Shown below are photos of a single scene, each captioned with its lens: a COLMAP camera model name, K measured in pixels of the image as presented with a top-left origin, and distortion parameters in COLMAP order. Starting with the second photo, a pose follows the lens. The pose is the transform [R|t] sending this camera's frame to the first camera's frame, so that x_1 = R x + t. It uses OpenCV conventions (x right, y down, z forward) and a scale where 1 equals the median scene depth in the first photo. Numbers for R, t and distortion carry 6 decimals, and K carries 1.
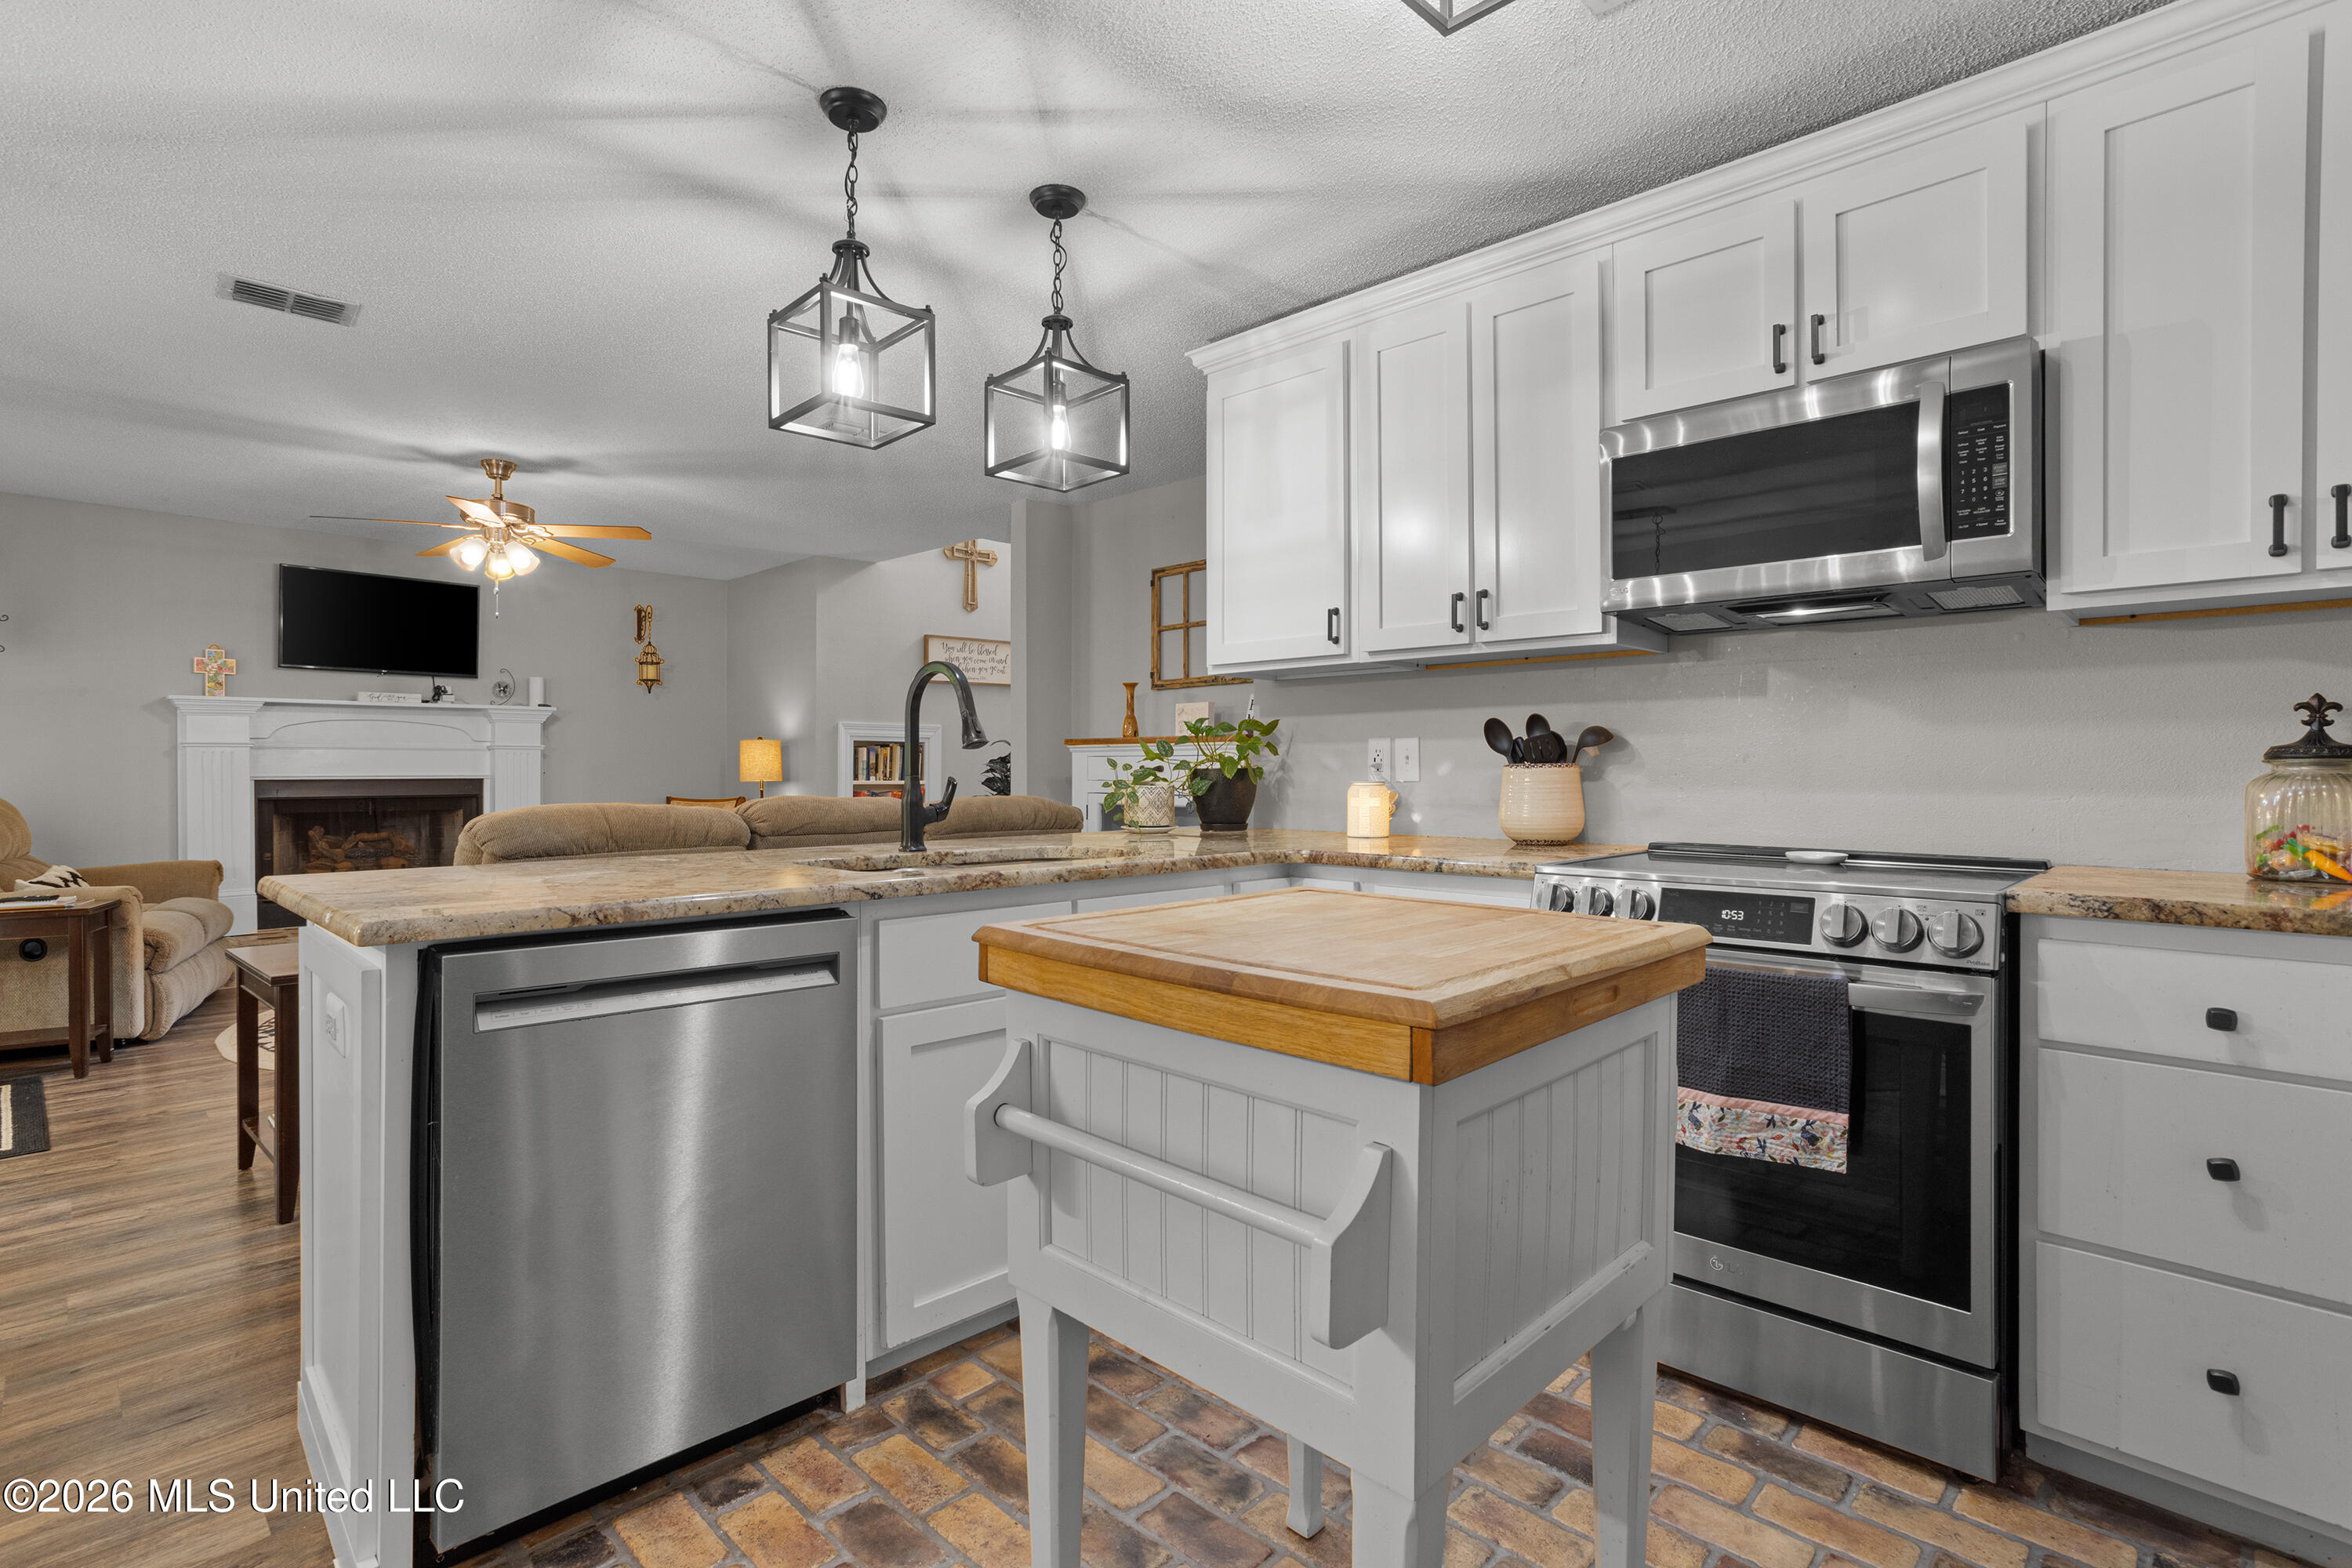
lens RADIAL K [[1135.7, 0, 1177.3], [0, 1135.7, 770.6], [0, 0, 1]] dist [-0.020910, 0.007726]
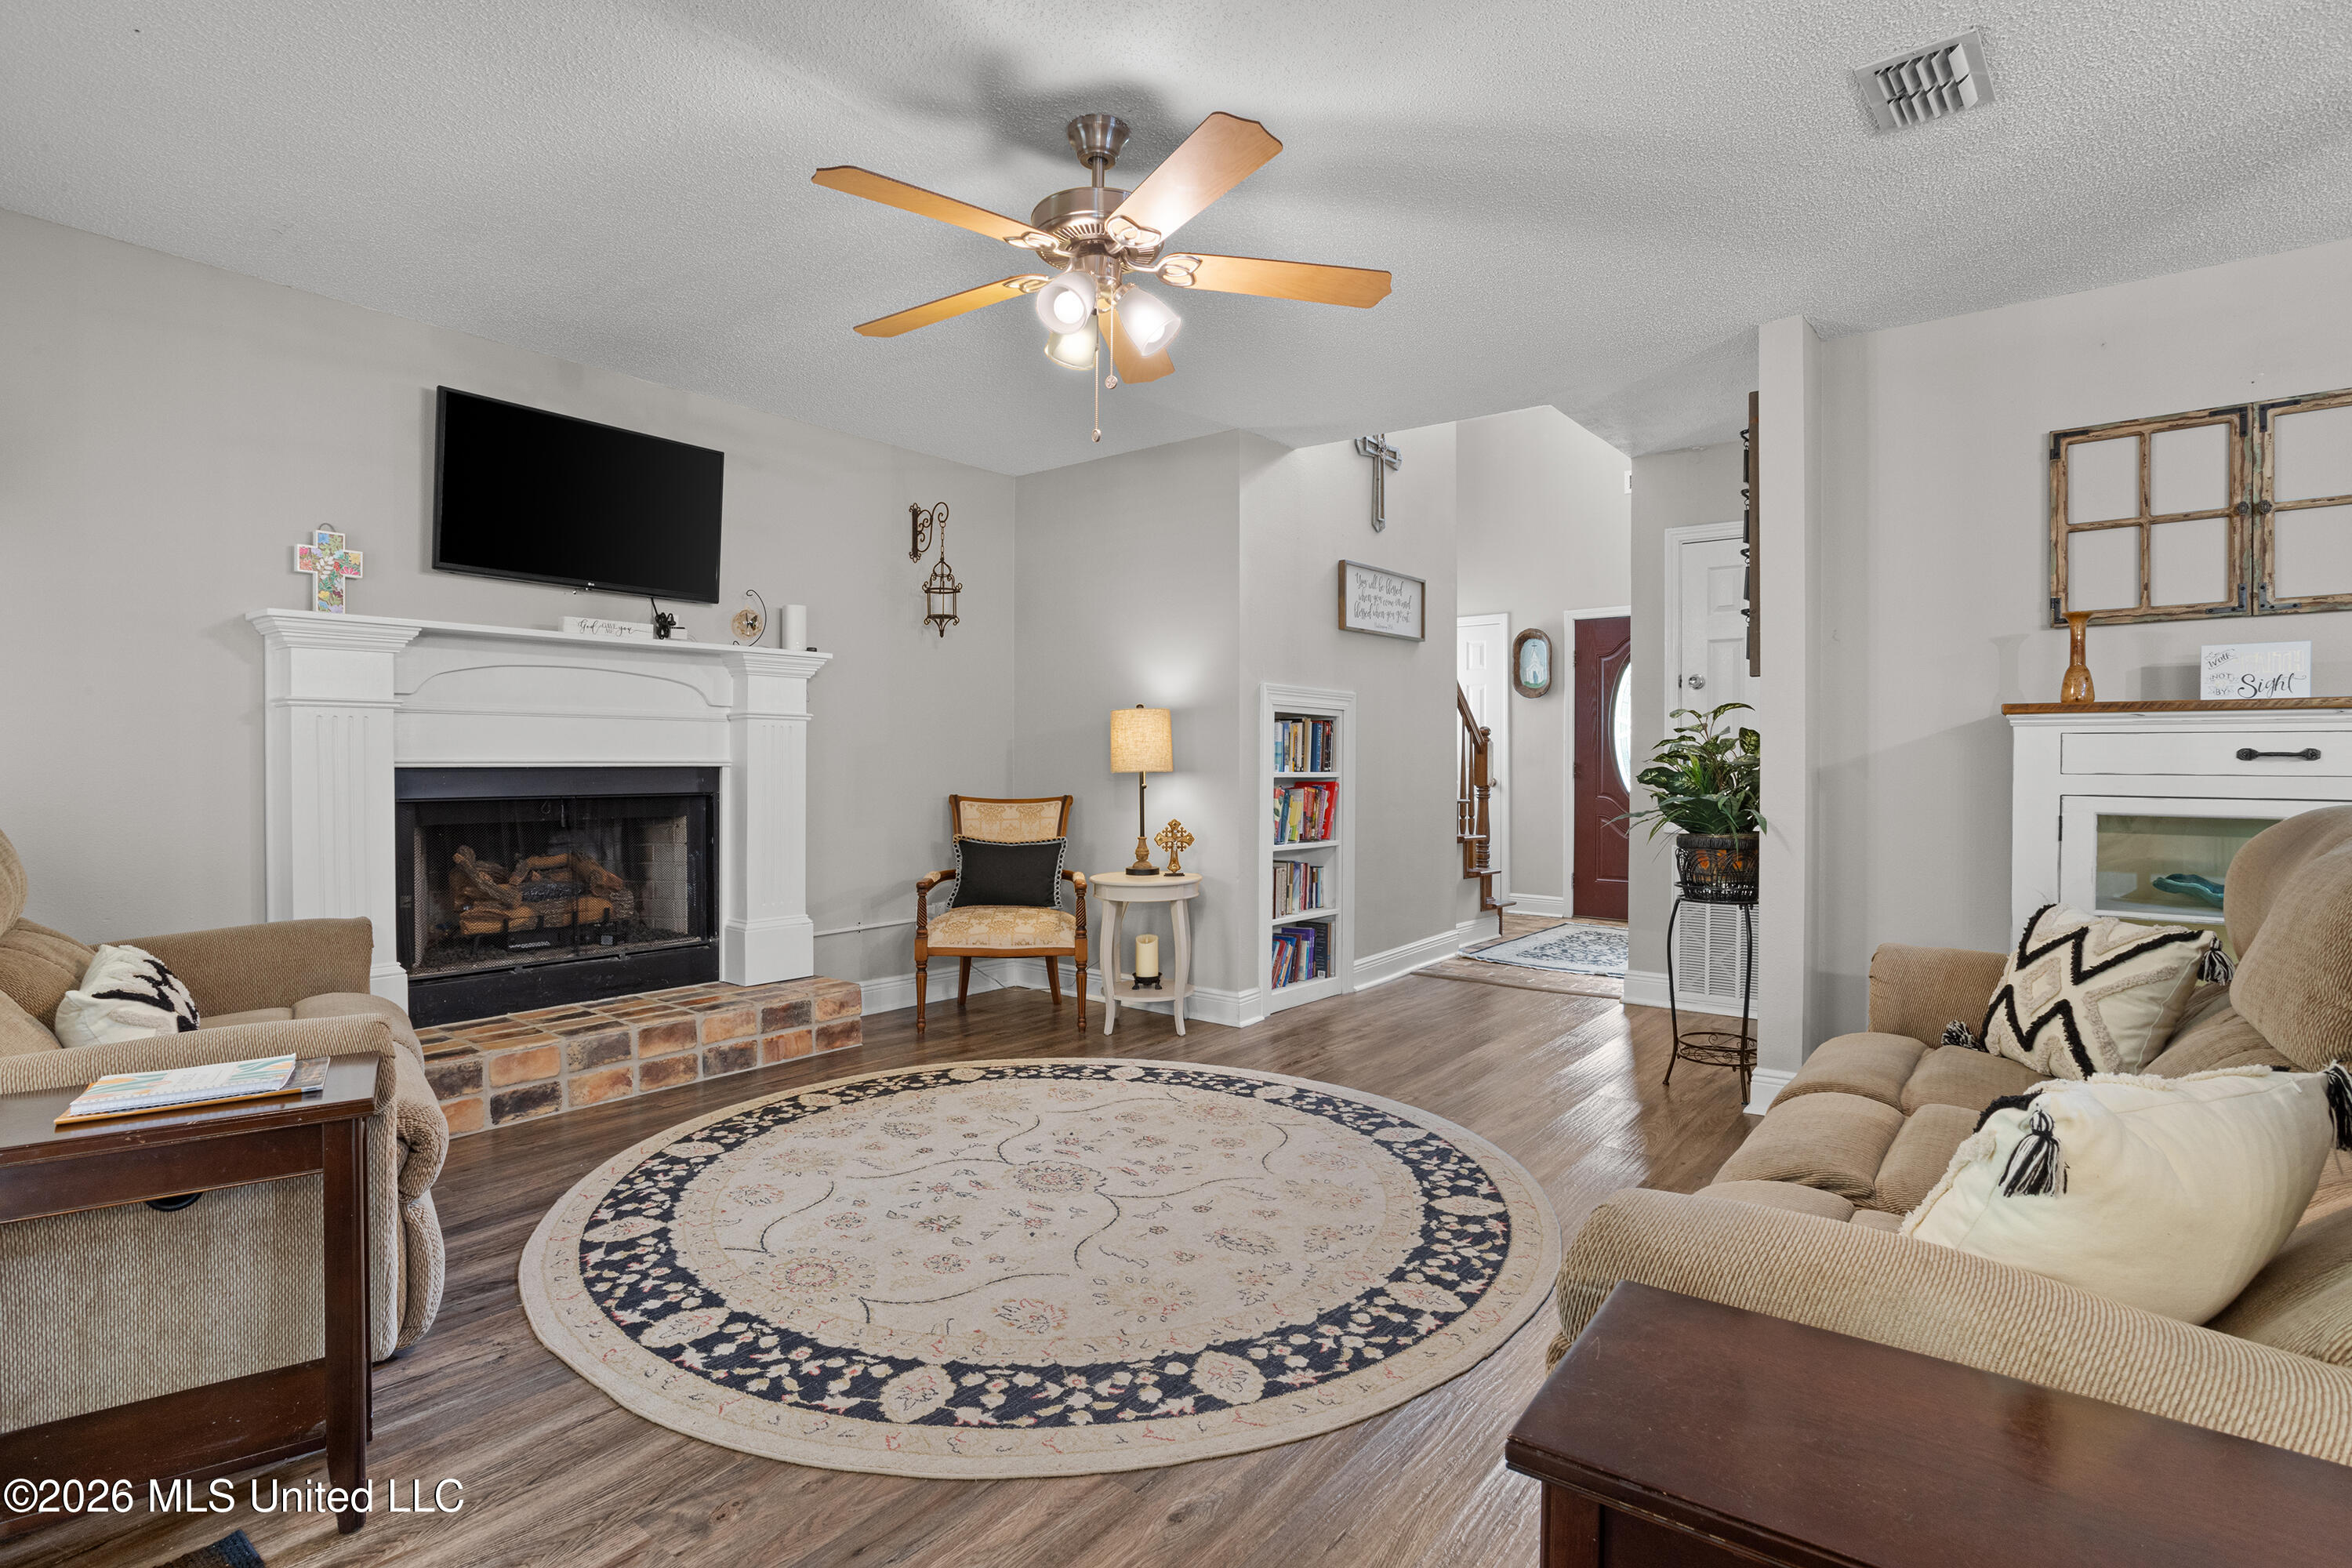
lens RADIAL K [[1147.7, 0, 1183.0], [0, 1147.7, 783.7], [0, 0, 1]] dist [-0.046000, 0.000754]
pose [[0.993786, 0.002528, 0.111283, -0.694213], [-0.004476, 0.999841, 0.017263, 0.007095], [-0.111222, -0.017654, 0.993639, 0.562731]]
